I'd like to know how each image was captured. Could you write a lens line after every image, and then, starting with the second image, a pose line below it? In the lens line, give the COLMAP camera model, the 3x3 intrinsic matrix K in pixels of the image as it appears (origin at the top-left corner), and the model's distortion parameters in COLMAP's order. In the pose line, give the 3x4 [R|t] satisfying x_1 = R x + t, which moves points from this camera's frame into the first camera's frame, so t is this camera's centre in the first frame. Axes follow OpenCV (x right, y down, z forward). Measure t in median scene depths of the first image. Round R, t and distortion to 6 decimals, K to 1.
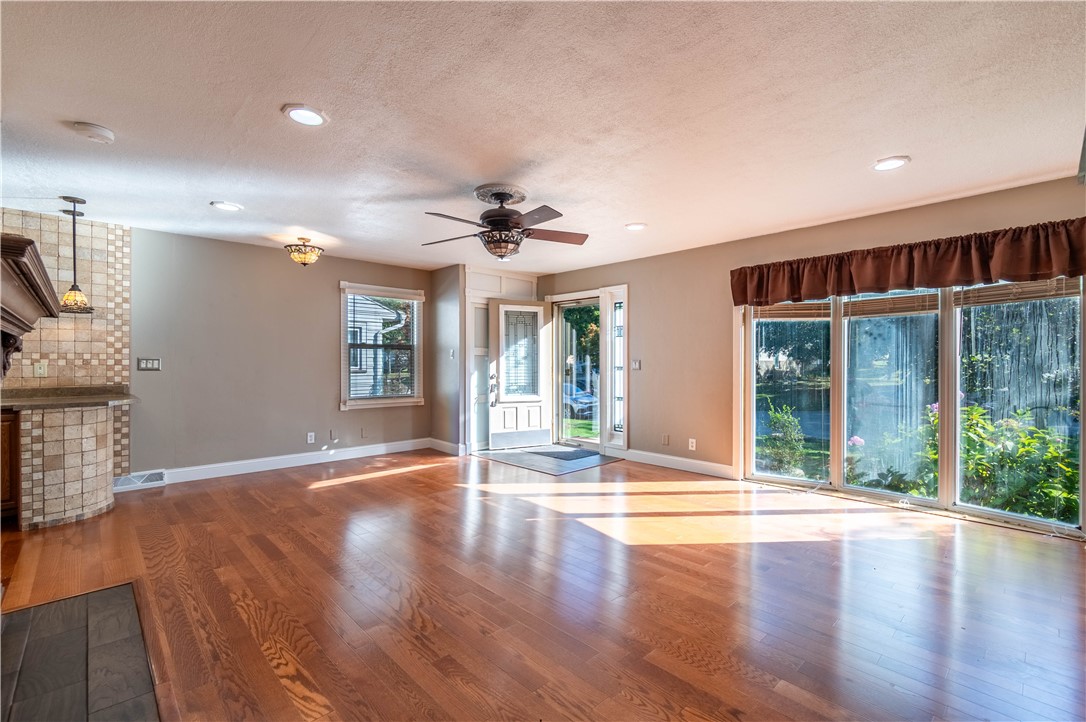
lens RADIAL K [[479.5, 0, 546.7], [0, 479.5, 361.3], [0, 0, 1]] dist [0.001142, 0.000382]
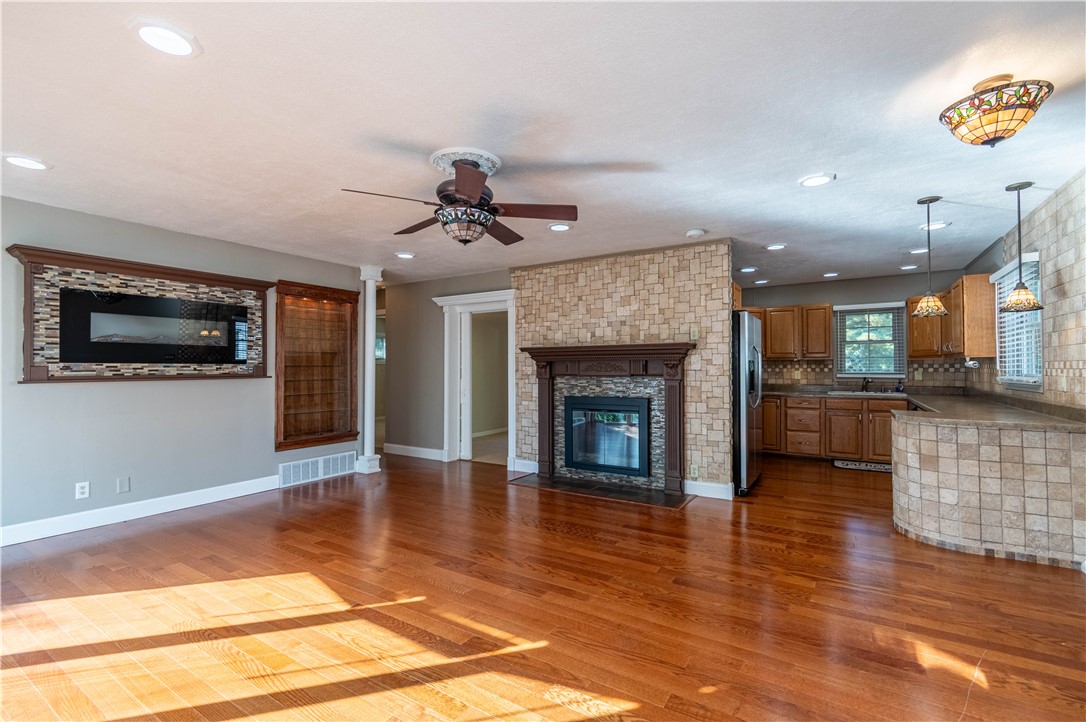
lens RADIAL K [[479.5, 0, 546.7], [0, 479.5, 361.3], [0, 0, 1]] dist [0.001142, 0.000382]
pose [[-0.970541, -0.002506, -0.240923, -0.027341], [0.001892, 0.999836, -0.018021, -0.003778], [0.240929, -0.017946, -0.970377, 1.445760]]
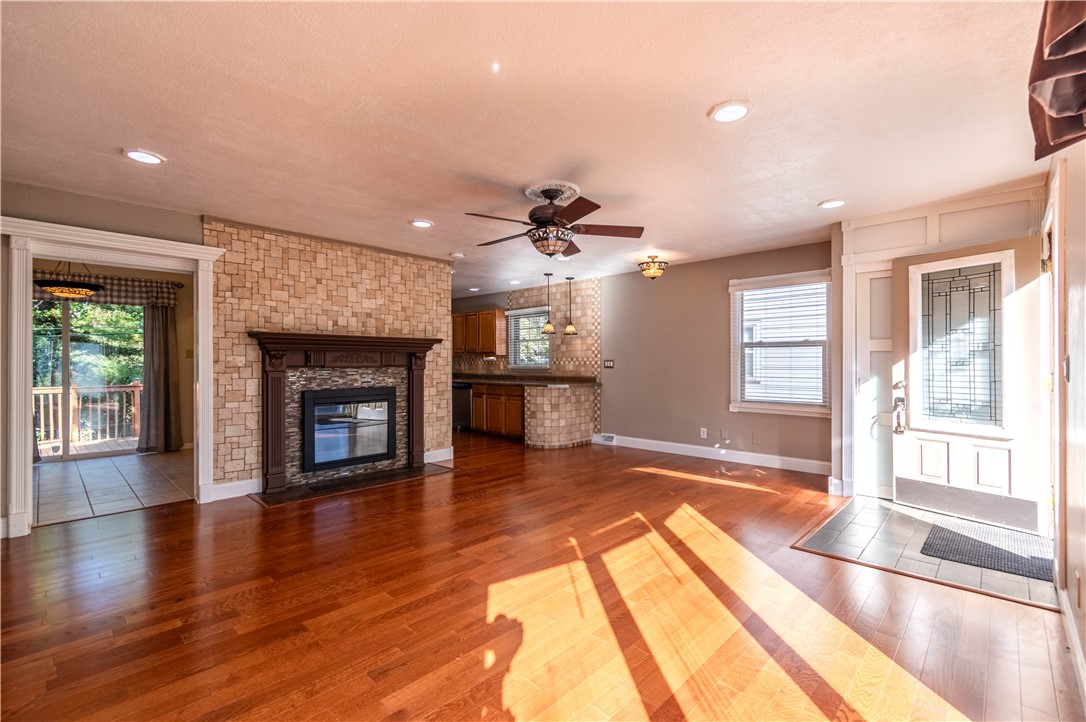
lens RADIAL K [[479.5, 0, 546.7], [0, 479.5, 361.3], [0, 0, 1]] dist [0.001142, 0.000382]
pose [[0.047005, -0.003740, -0.998888, 0.709570], [0.002795, 0.999990, -0.003612, 0.002800], [0.998891, -0.002622, 0.047014, 0.758652]]
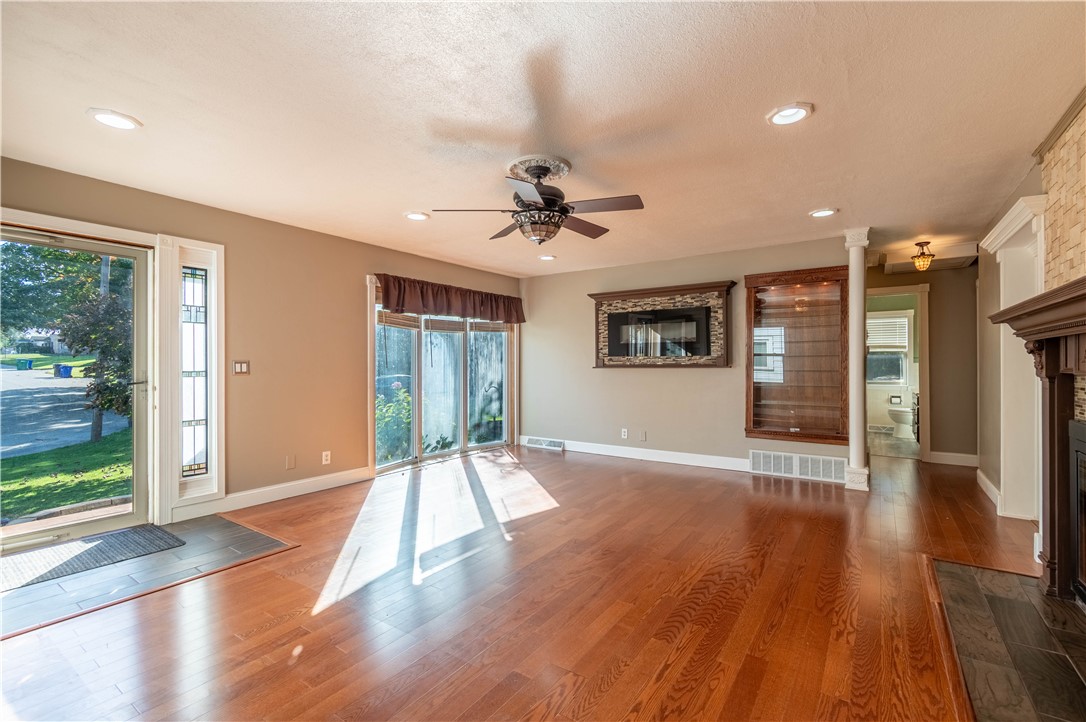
lens RADIAL K [[479.5, 0, 546.7], [0, 479.5, 361.3], [0, 0, 1]] dist [0.001142, 0.000382]
pose [[-0.200112, 0.003110, 0.979768, -0.755303], [-0.000094, 0.999995, -0.003194, 0.000613], [-0.979773, -0.000731, -0.200110, 0.931066]]
